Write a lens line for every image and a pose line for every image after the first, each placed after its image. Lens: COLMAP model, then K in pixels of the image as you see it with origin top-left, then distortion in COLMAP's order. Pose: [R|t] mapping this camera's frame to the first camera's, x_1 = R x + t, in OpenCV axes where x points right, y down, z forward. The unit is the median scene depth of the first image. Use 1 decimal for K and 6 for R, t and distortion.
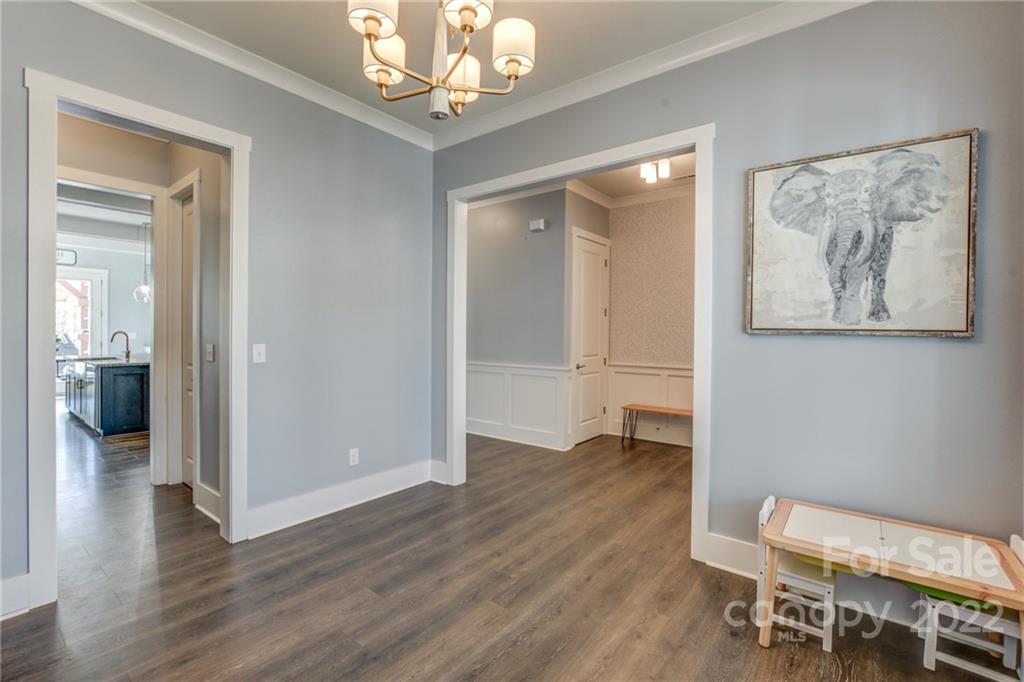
lens RADIAL K [[453.9, 0, 511.8], [0, 453.9, 330.5], [0, 0, 1]] dist [-0.020173, 0.000307]
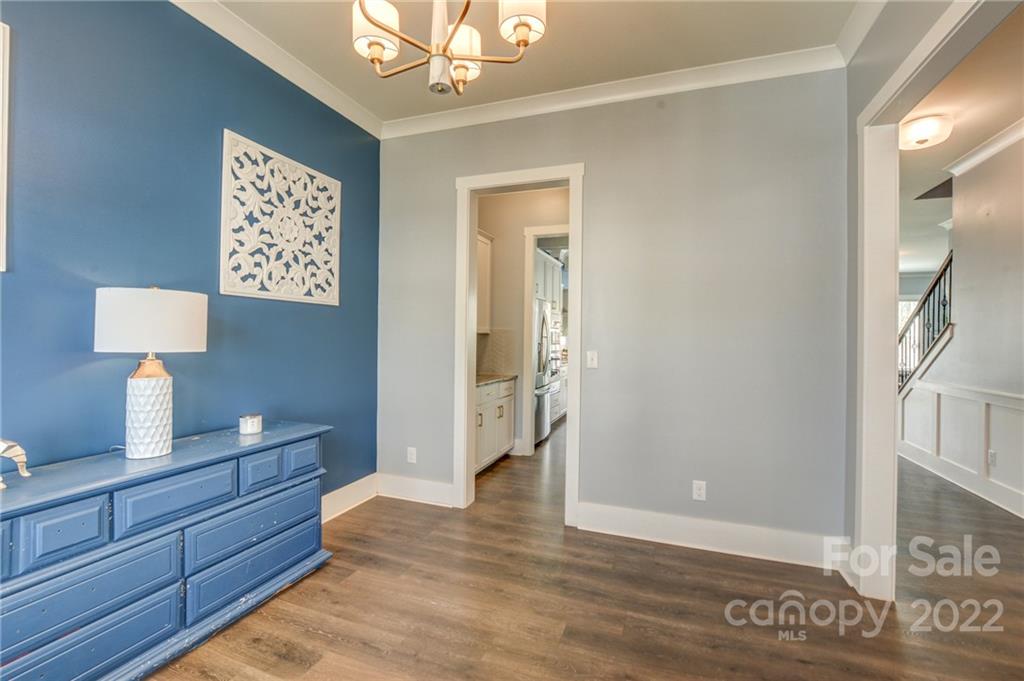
lens RADIAL K [[445.1, 0, 509.8], [0, 445.1, 336.2], [0, 0, 1]] dist [-0.020170, 0.000440]
pose [[0.306009, -0.002021, -0.952027, 0.362216], [-0.012662, 0.999901, -0.006193, 0.004348], [0.951944, 0.013950, 0.305953, 0.460499]]
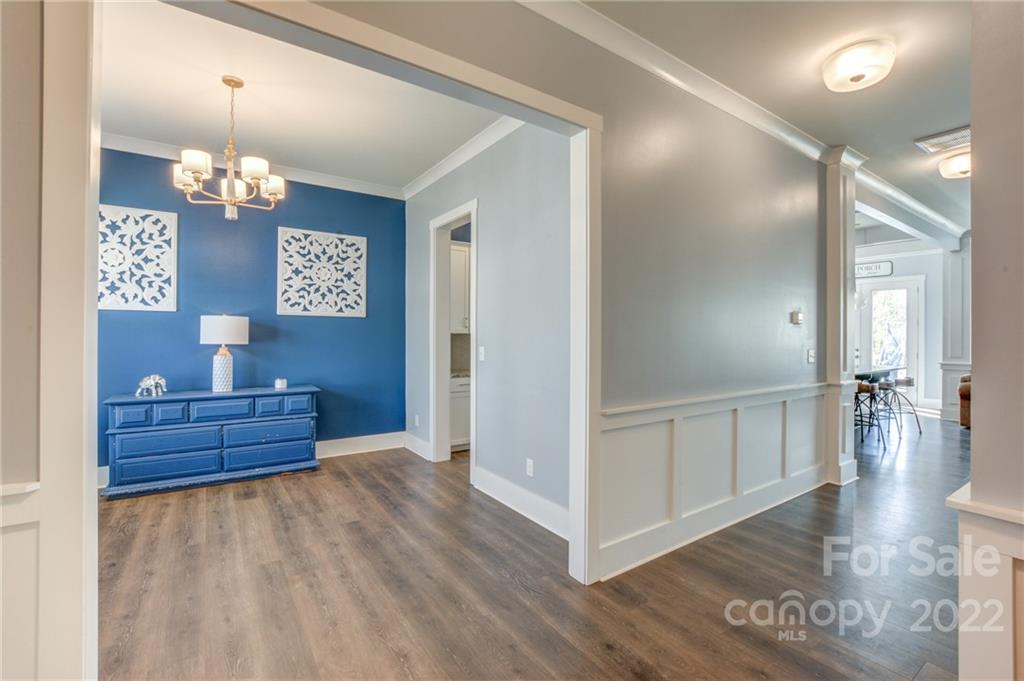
lens RADIAL K [[445.1, 0, 509.8], [0, 445.1, 336.2], [0, 0, 1]] dist [-0.020170, 0.000440]
pose [[-0.298713, -0.006394, -0.954322, 0.640842], [-0.008233, 0.999958, -0.004122, 0.003287], [0.954307, 0.006626, -0.298753, 1.388408]]
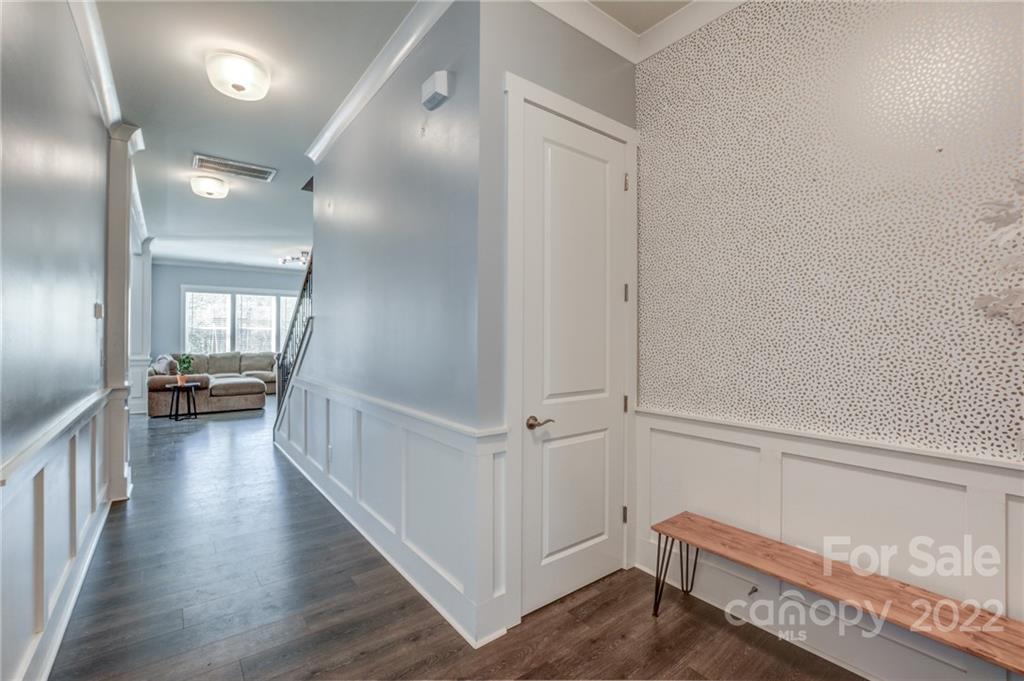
lens RADIAL K [[445.1, 0, 509.8], [0, 445.1, 336.2], [0, 0, 1]] dist [-0.020170, 0.000440]
pose [[0.967584, -0.006101, -0.252475, 0.392362], [0.005408, 0.999979, -0.003441, 0.005393], [0.252491, 0.001965, 0.967597, 1.053709]]
